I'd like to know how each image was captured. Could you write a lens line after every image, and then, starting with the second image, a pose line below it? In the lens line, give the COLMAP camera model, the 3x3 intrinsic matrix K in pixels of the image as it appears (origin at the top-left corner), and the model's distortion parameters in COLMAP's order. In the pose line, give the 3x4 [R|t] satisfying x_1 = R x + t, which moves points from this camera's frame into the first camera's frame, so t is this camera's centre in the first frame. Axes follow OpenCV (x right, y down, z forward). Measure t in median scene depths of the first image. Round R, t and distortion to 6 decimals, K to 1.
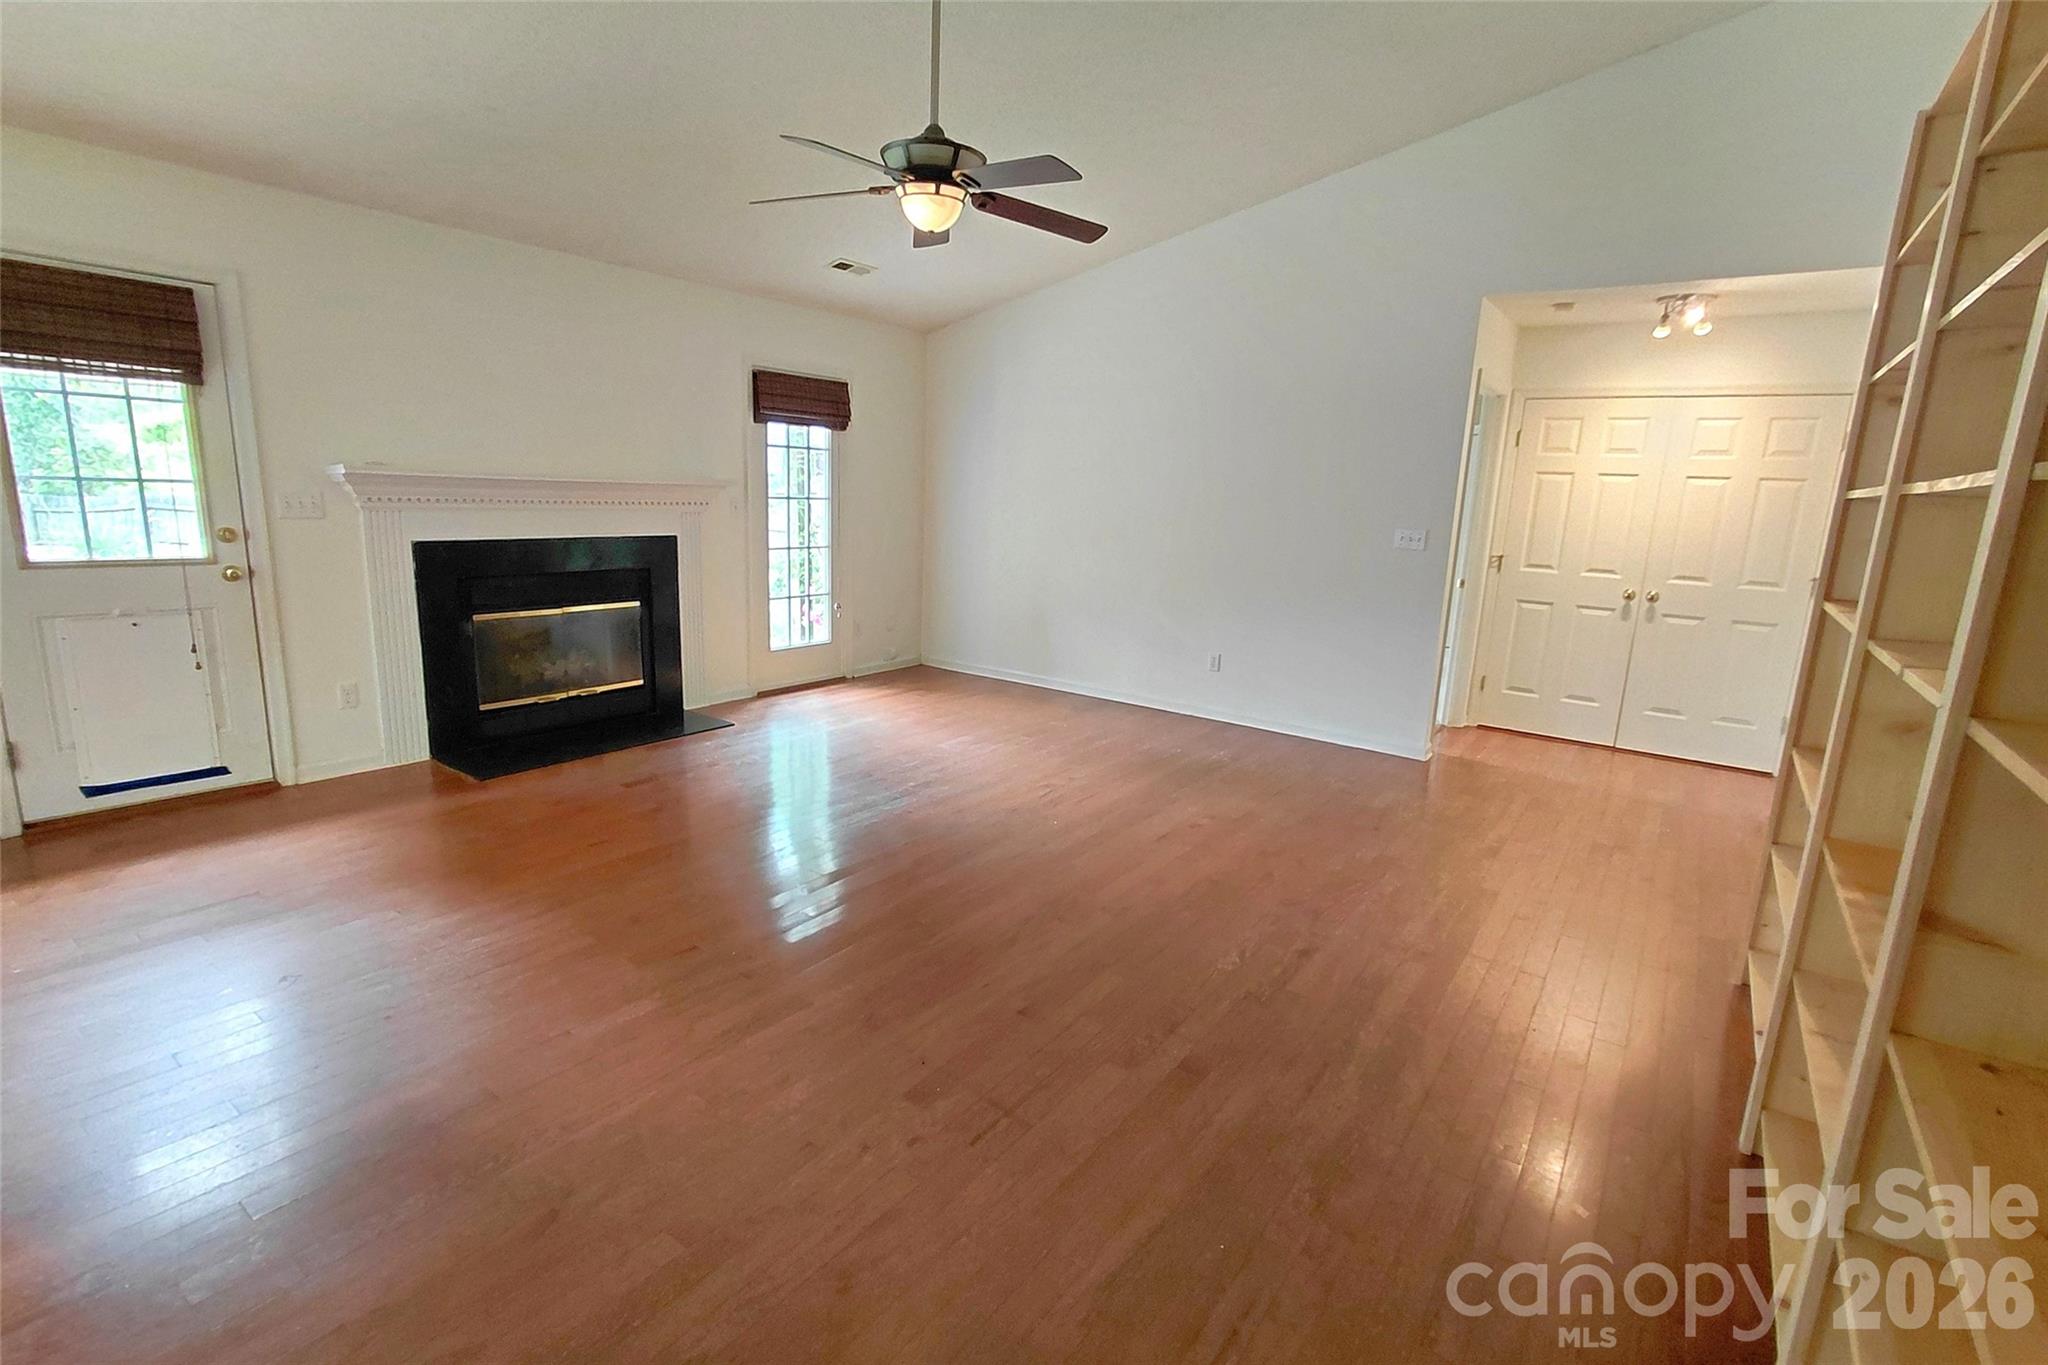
lens RADIAL K [[940.6, 0, 1026.1], [0, 940.6, 677.1], [0, 0, 1]] dist [-0.003205, 0.002008]
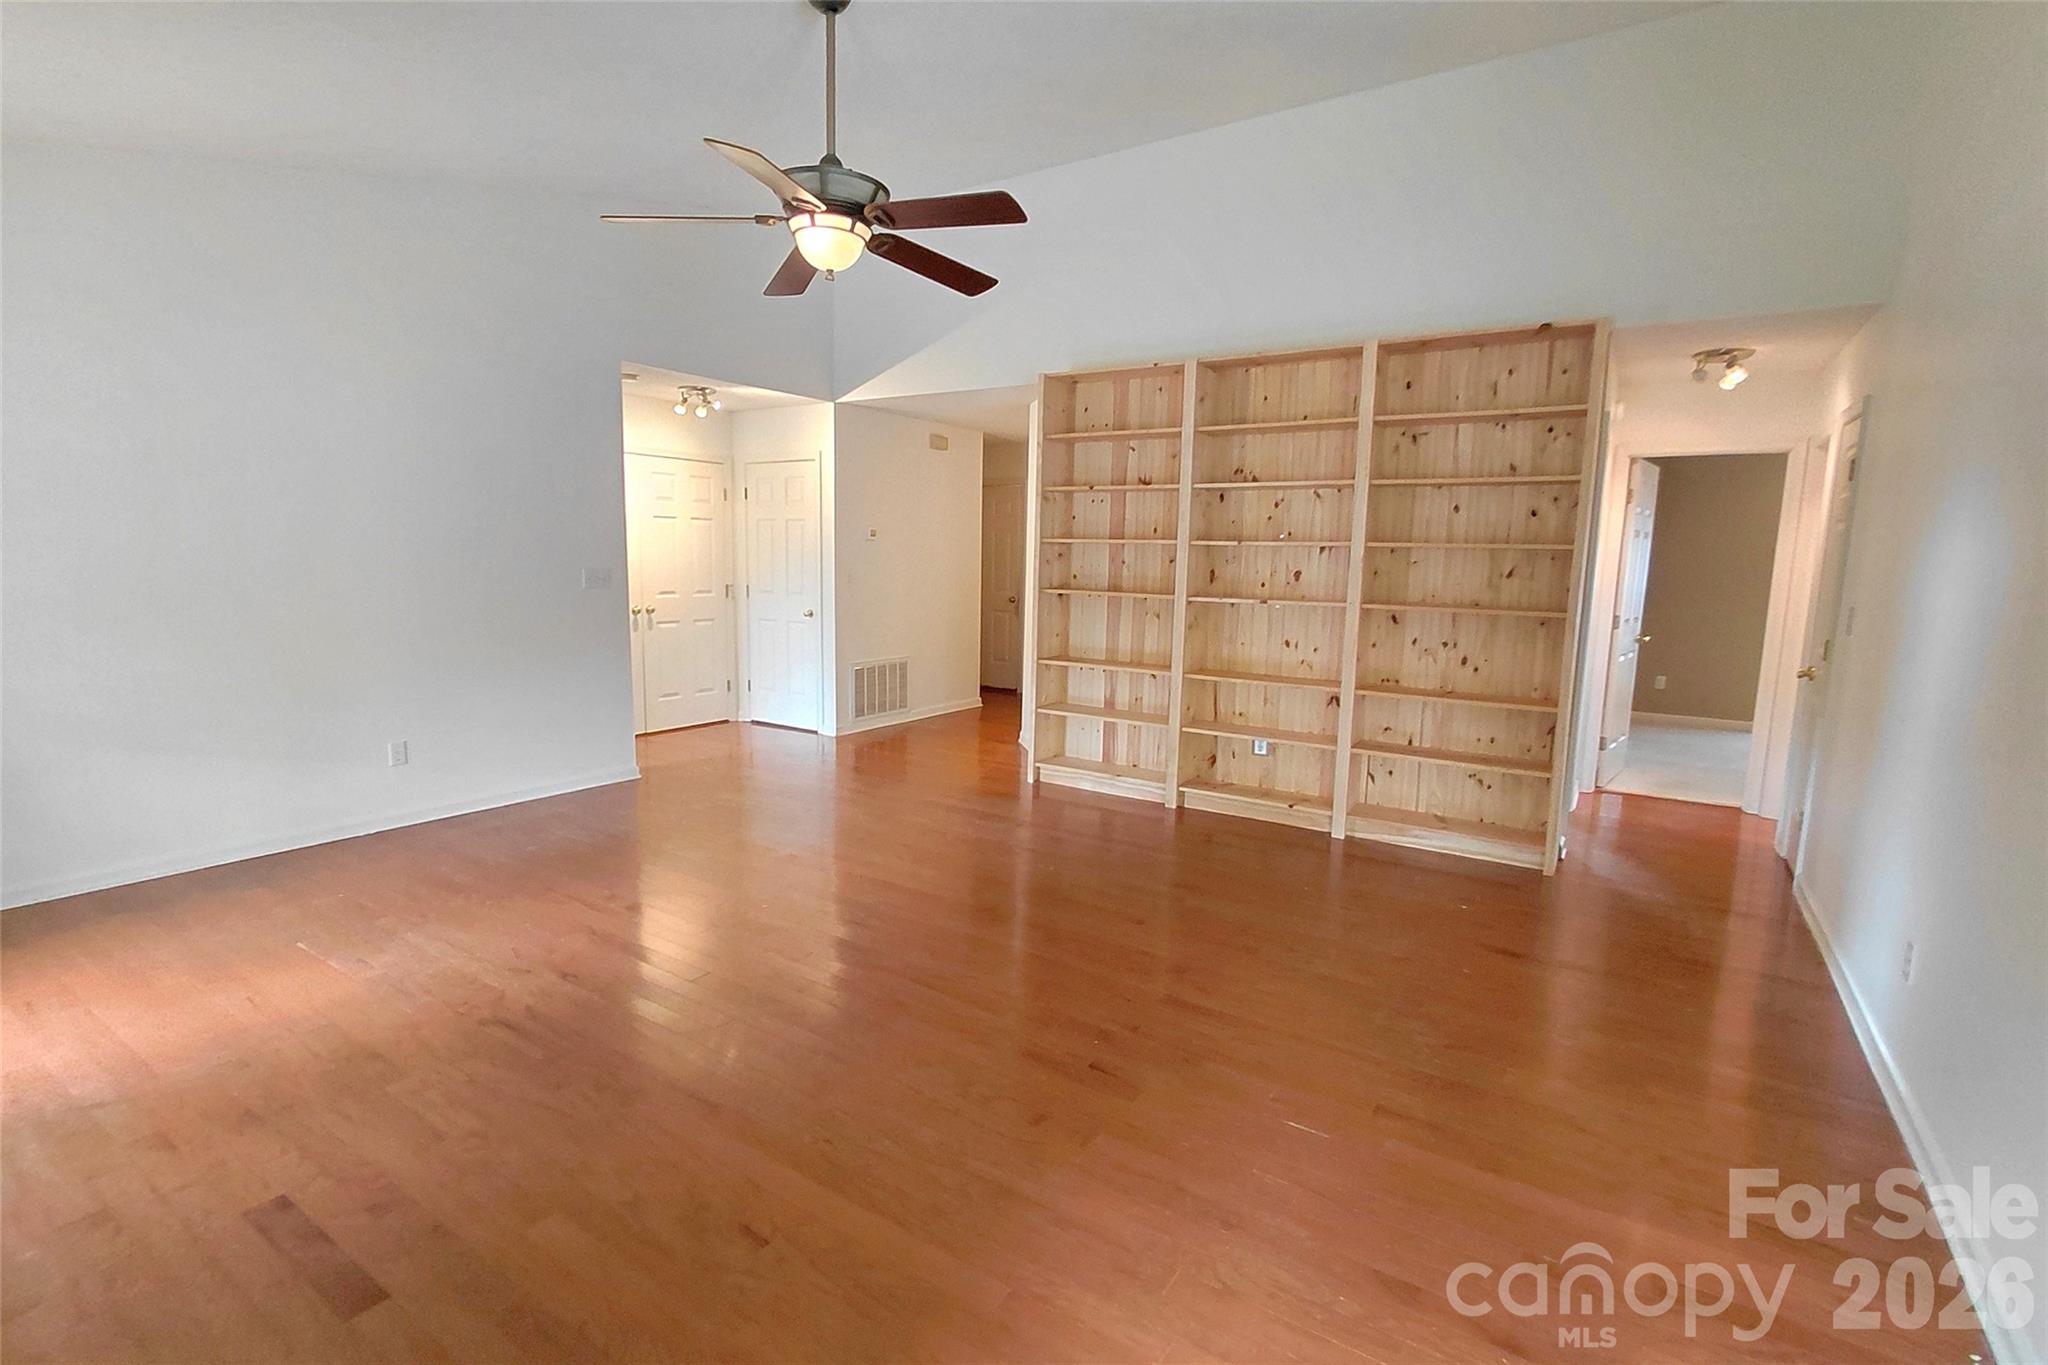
lens RADIAL K [[940.6, 0, 1019.8], [0, 940.6, 679.5], [0, 0, 1]] dist [-0.003205, 0.002008]
pose [[-0.040364, -0.174990, 0.983743, -0.834918], [0.177263, 0.967673, 0.179404, -0.179040], [-0.983335, 0.181622, -0.008040, 0.713840]]
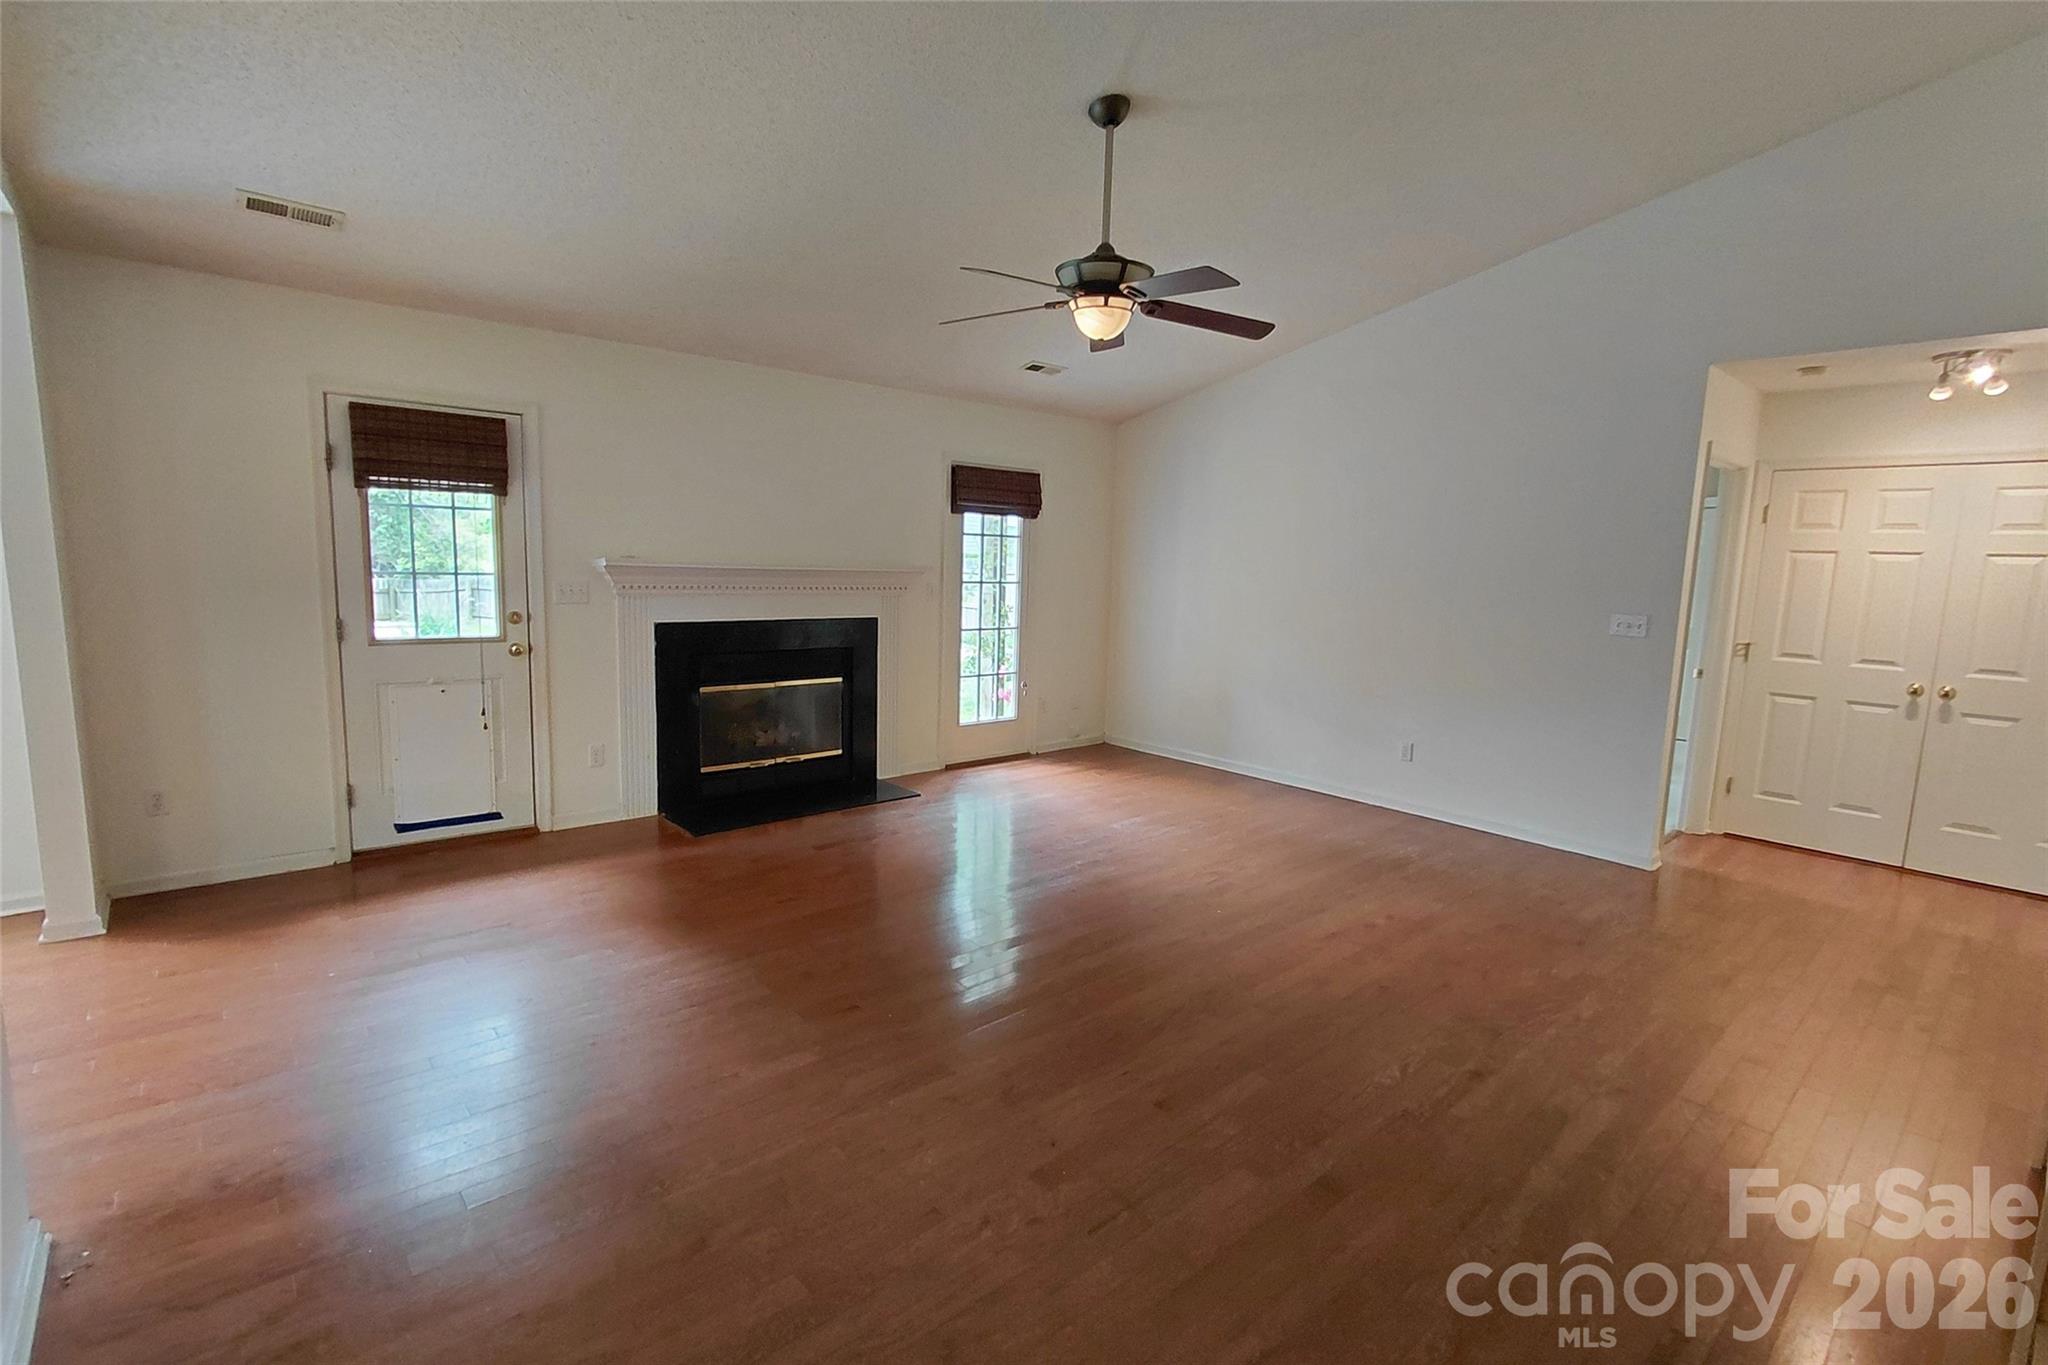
lens RADIAL K [[940.6, 0, 1026.9], [0, 940.6, 677.9], [0, 0, 1]] dist [-0.003205, 0.002008]
pose [[0.976163, 0.018055, -0.216287, 0.044110], [-0.035059, 0.996564, -0.075042, -0.007686], [0.214189, 0.080837, 0.973442, -0.018968]]
